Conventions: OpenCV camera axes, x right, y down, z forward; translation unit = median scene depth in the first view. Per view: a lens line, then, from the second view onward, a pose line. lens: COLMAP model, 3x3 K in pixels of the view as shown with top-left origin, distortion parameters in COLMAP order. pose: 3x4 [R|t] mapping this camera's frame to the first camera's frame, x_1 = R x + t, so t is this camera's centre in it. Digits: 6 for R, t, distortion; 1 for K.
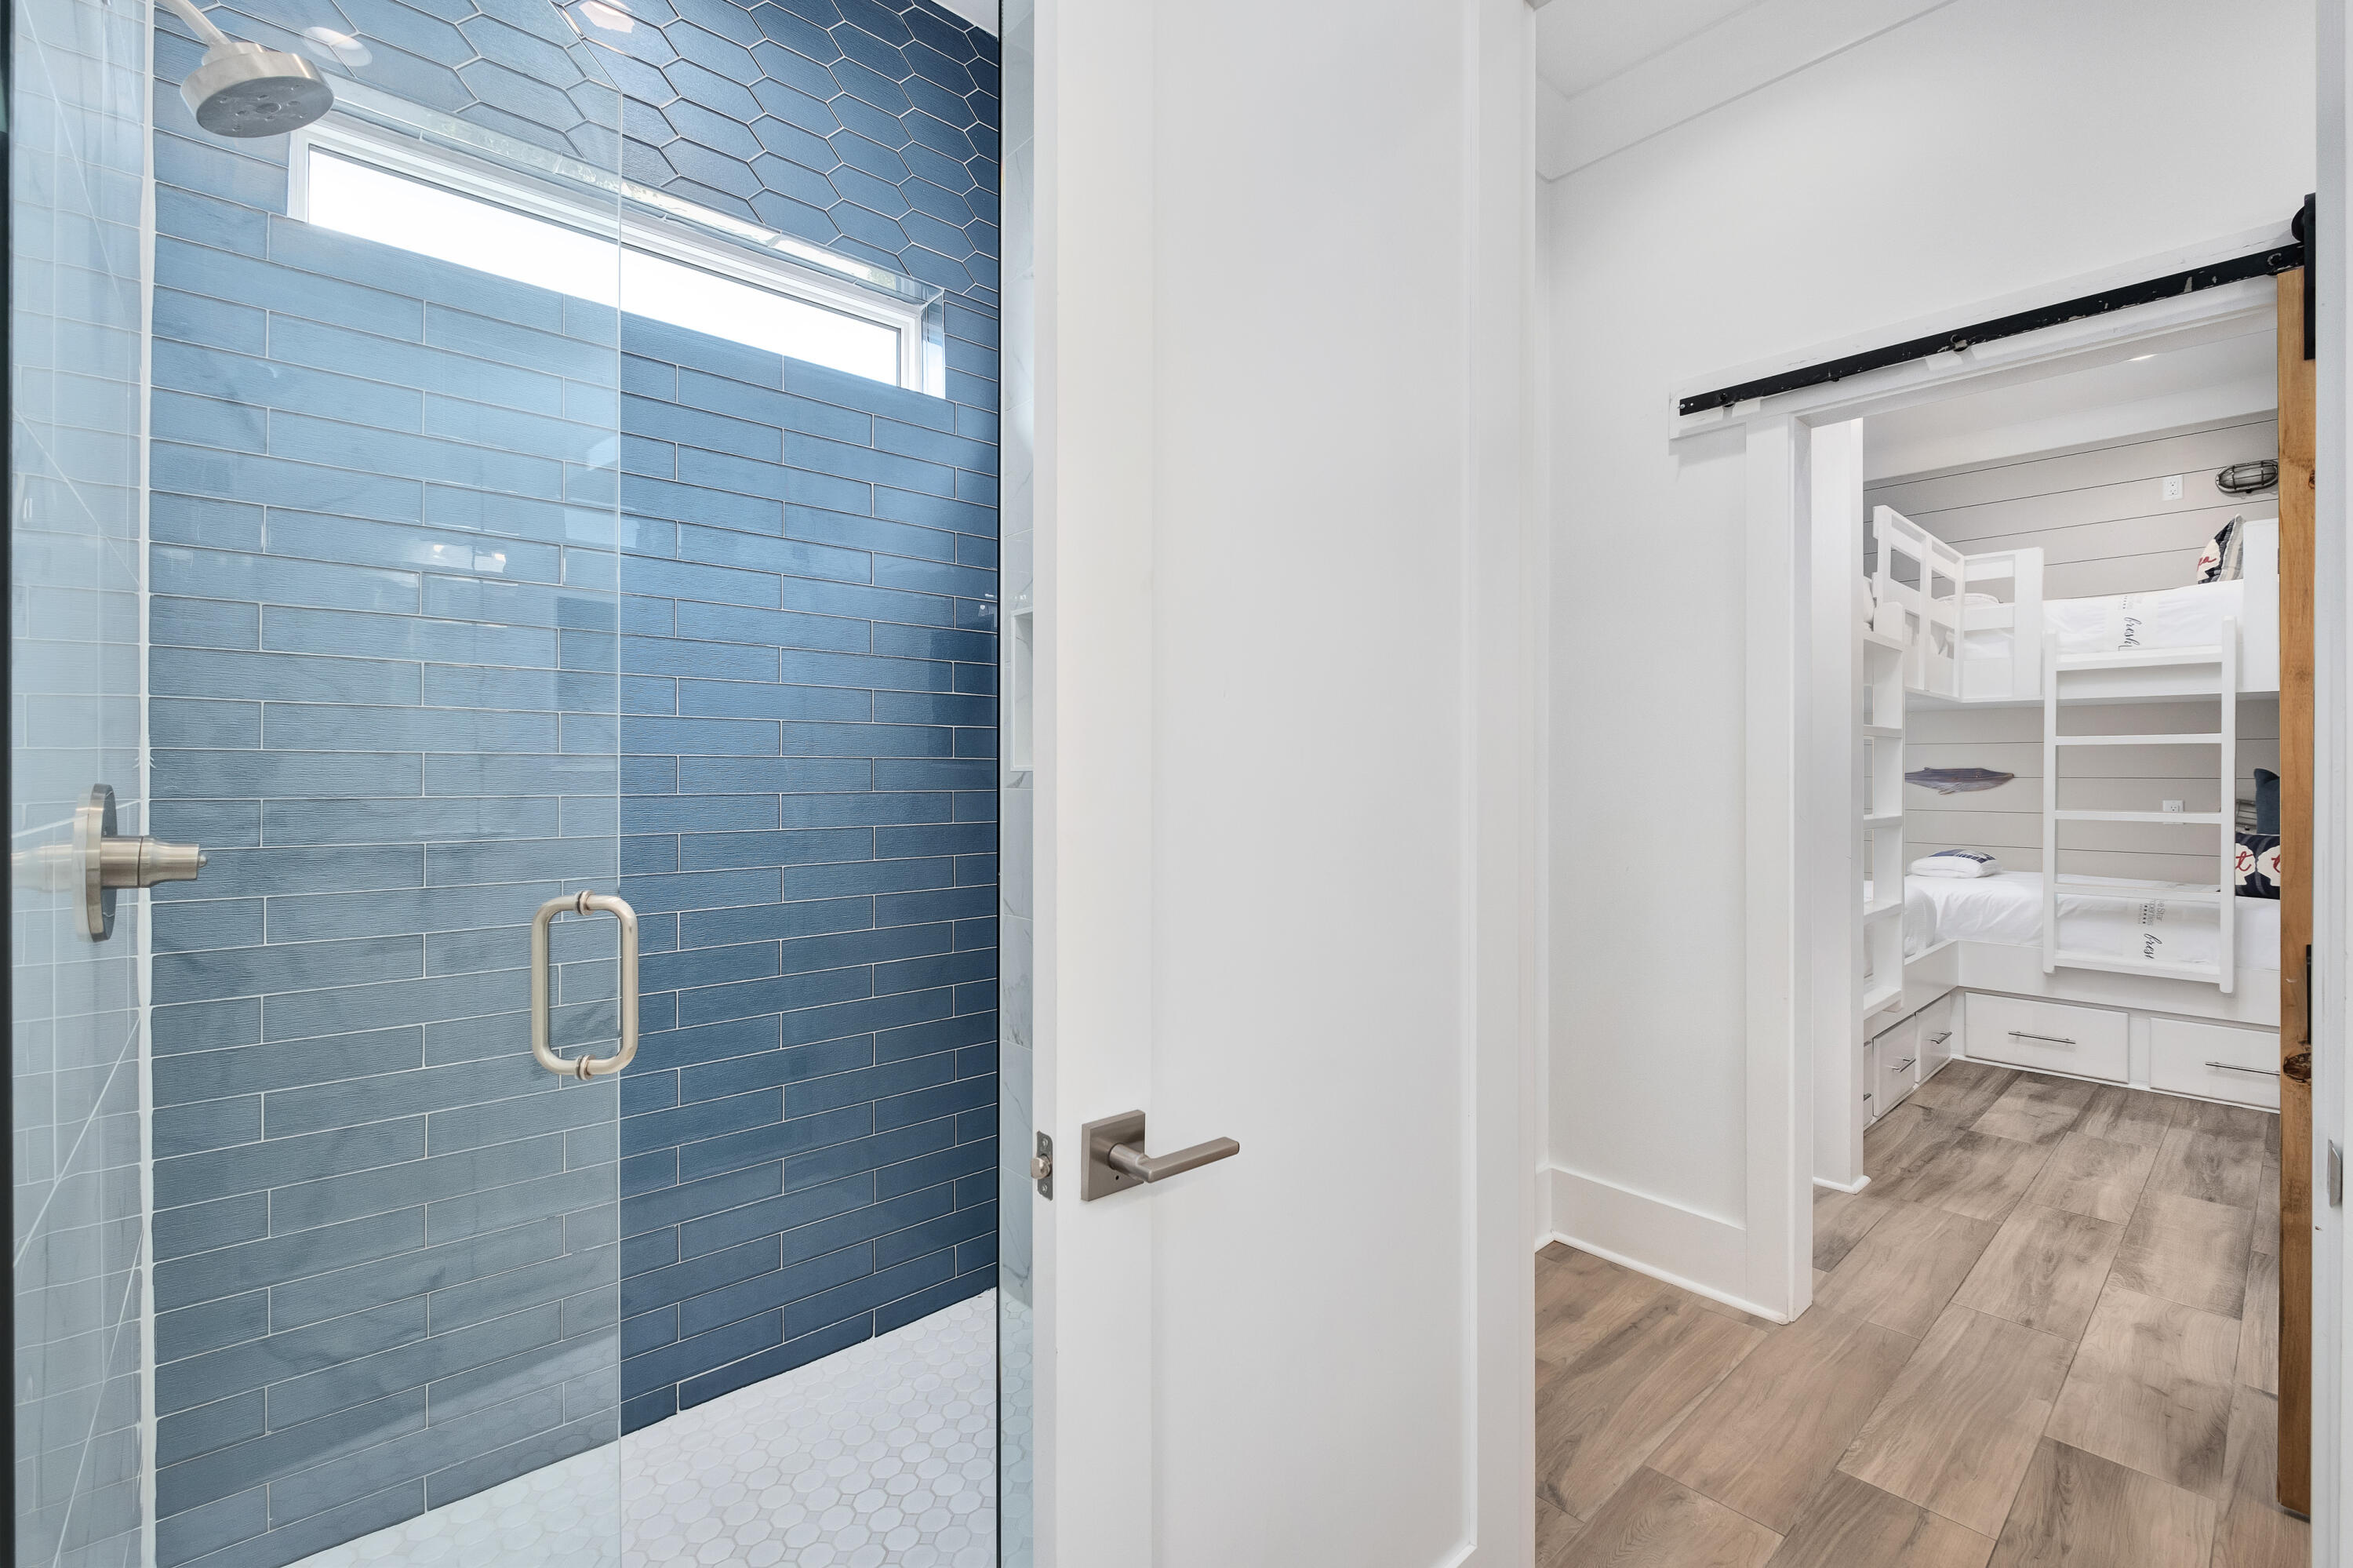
lens RADIAL K [[1013.8, 0, 1176.0], [0, 1013.8, 772.3], [0, 0, 1]] dist [-0.004881, -0.001544]
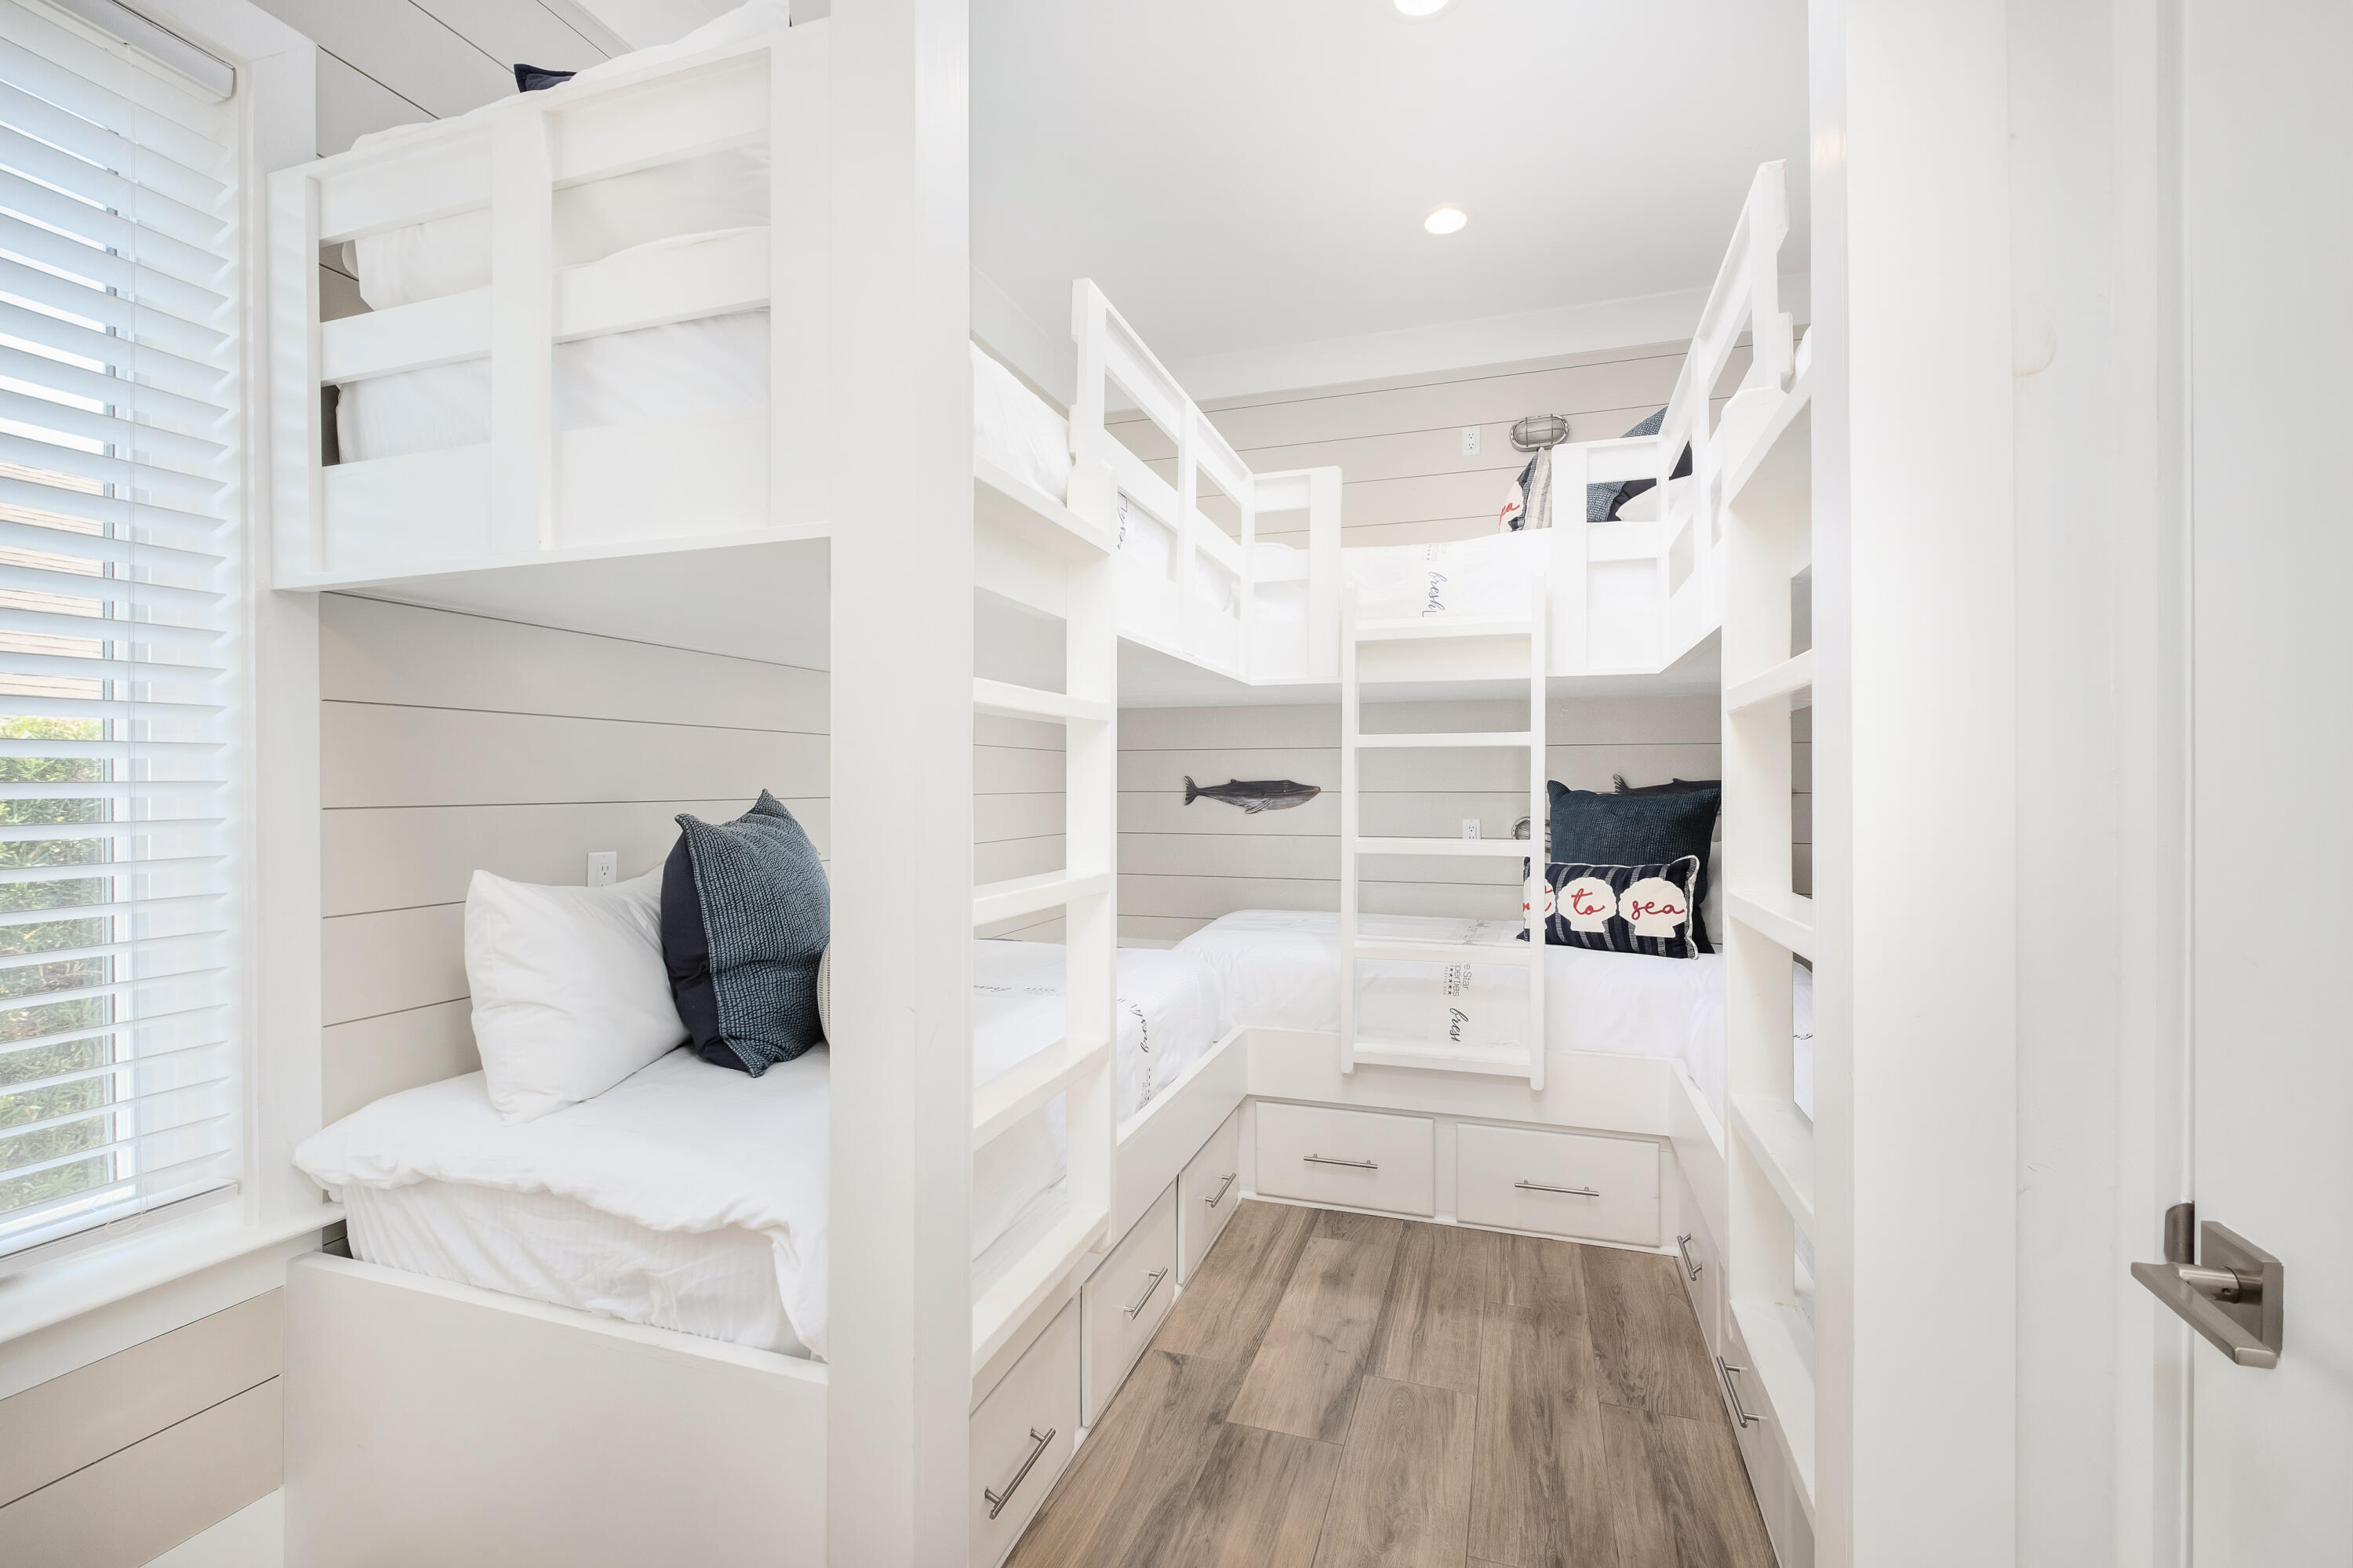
lens RADIAL K [[1013.8, 0, 1177.4], [0, 1013.8, 786.8], [0, 0, 1]] dist [-0.004881, -0.001544]
pose [[0.866934, -0.003354, 0.498412, 0.425592], [0.002143, 0.999993, 0.003002, -0.001582], [-0.498419, -0.001535, 0.866935, 0.463417]]
